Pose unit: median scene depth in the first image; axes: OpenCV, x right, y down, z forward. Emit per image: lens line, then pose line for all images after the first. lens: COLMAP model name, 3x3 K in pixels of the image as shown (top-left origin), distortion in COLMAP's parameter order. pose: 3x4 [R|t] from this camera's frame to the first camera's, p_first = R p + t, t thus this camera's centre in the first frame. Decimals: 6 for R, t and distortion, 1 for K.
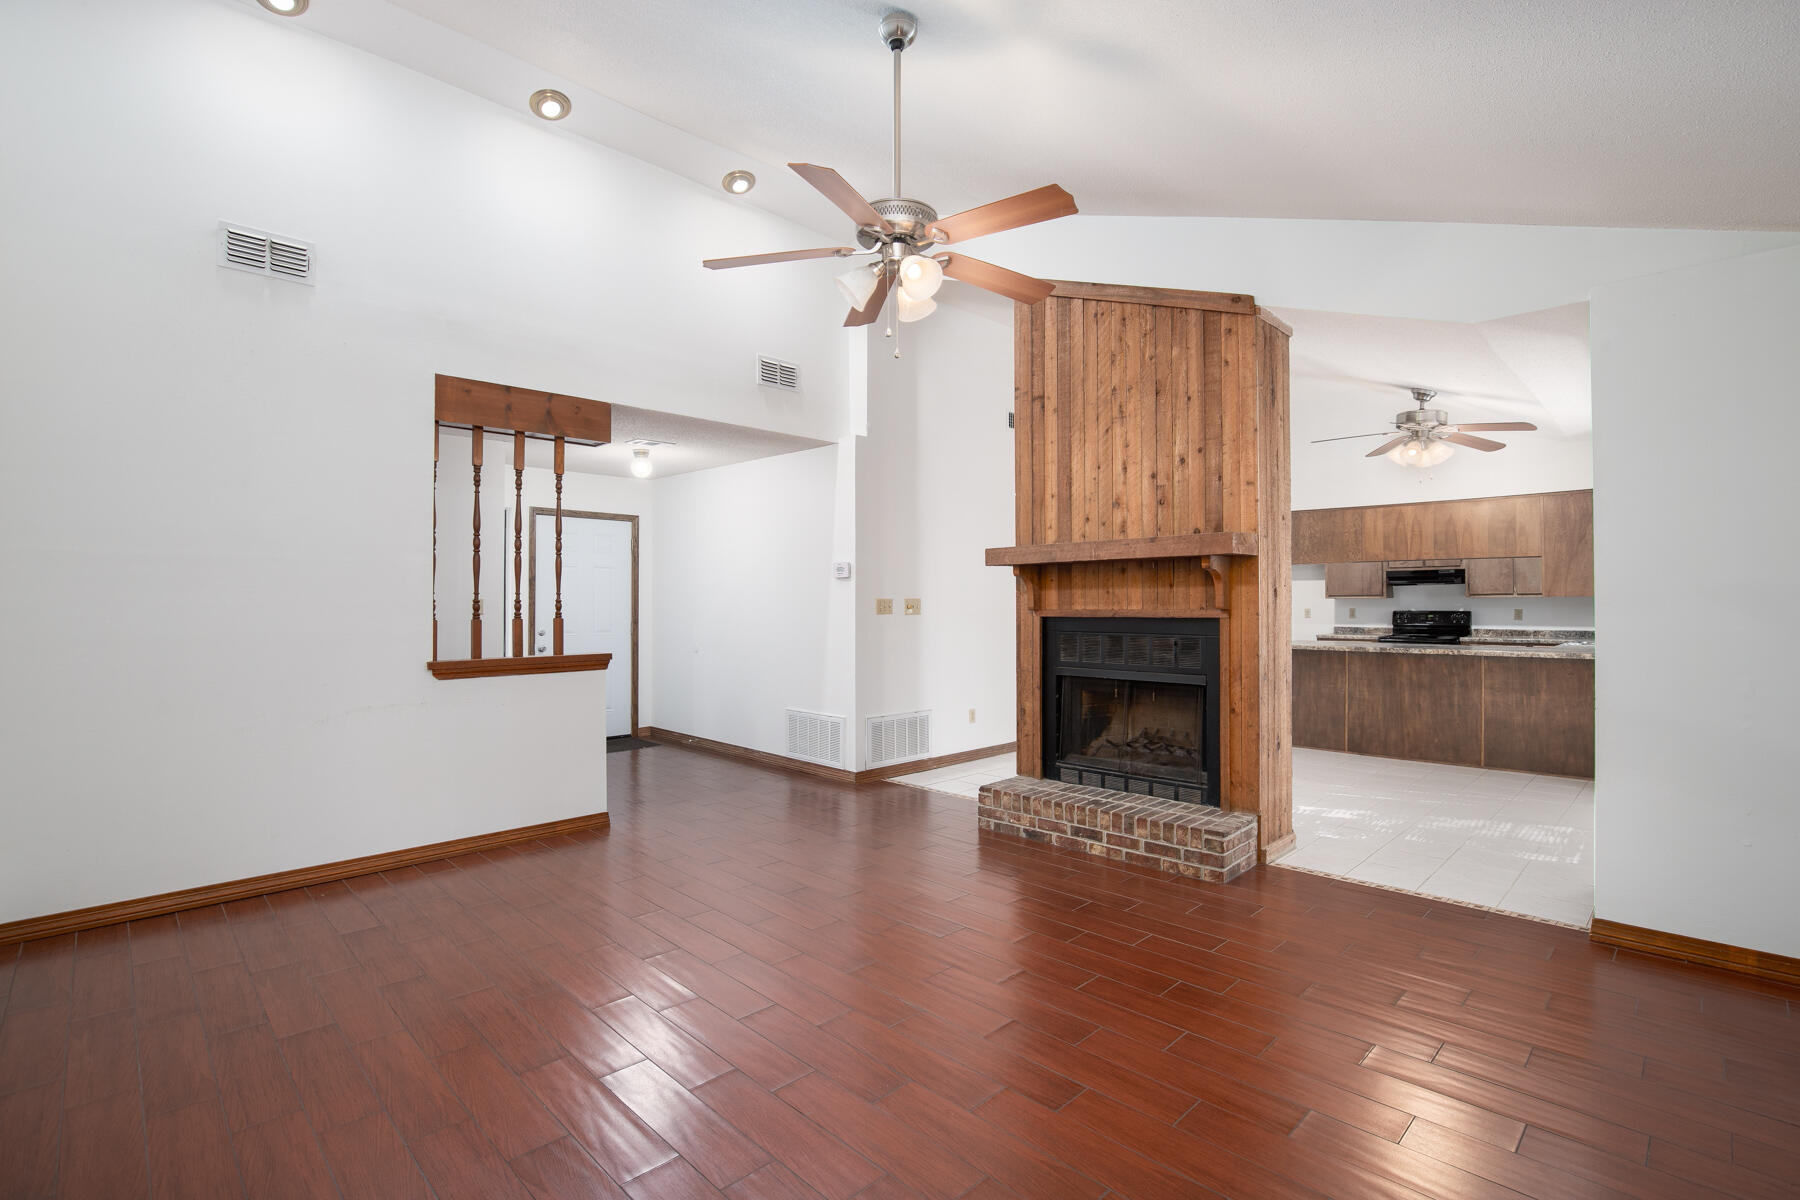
lens RADIAL K [[826.0, 0, 915.8], [0, 826.0, 595.1], [0, 0, 1]] dist [-0.036179, 0.007272]
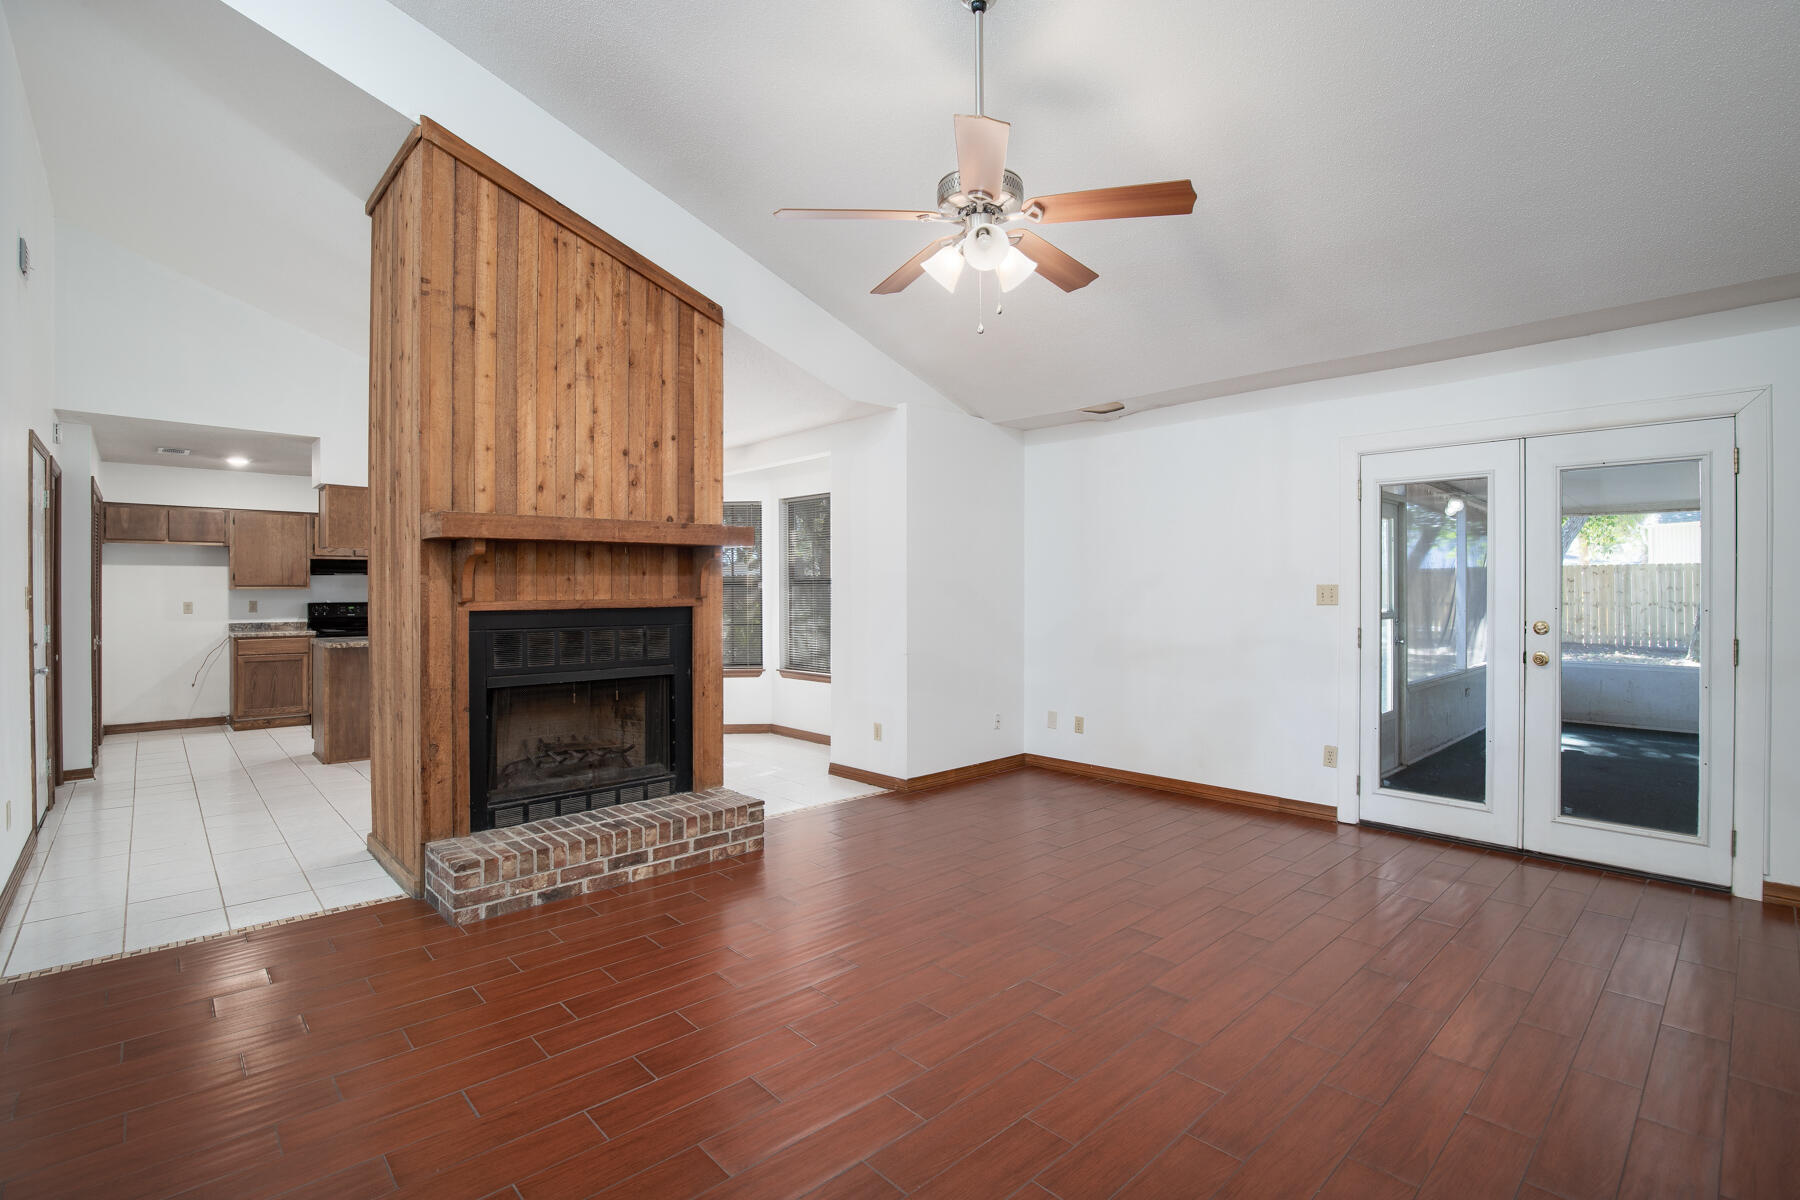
lens RADIAL K [[829.1, 0, 893.0], [0, 829.1, 592.1], [0, 0, 1]] dist [-0.035267, 0.000787]
pose [[0.042986, 0.000723, 0.999075, -0.440131], [-0.005756, 0.999983, -0.000476, 0.006008], [-0.999059, -0.005730, 0.042989, 0.475130]]
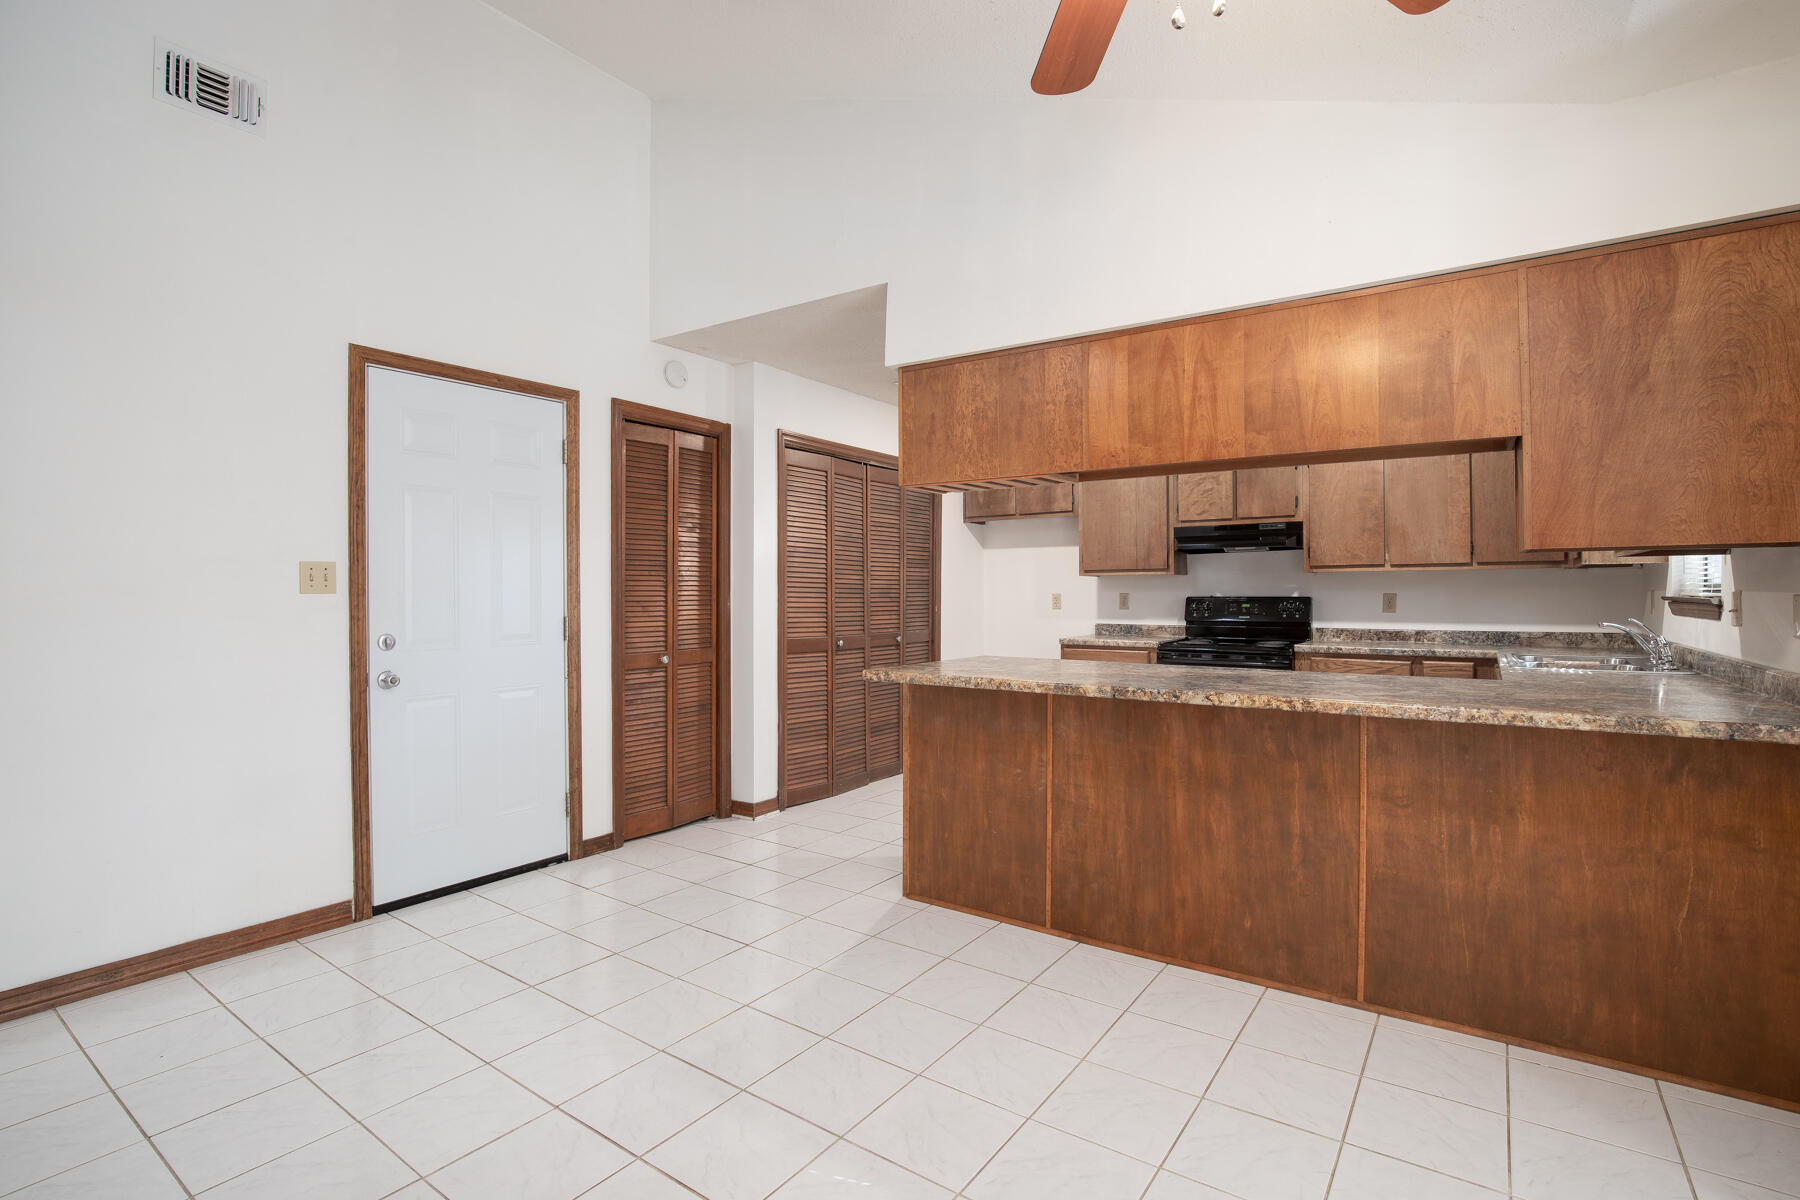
lens RADIAL K [[837.0, 0, 899.8], [0, 837.0, 590.5], [0, 0, 1]] dist [-0.038952, 0.007409]
pose [[0.987296, 0.001547, 0.158887, 0.437420], [-0.002274, 0.999988, 0.004390, 0.019129], [-0.158878, -0.004696, 0.987287, 0.675933]]
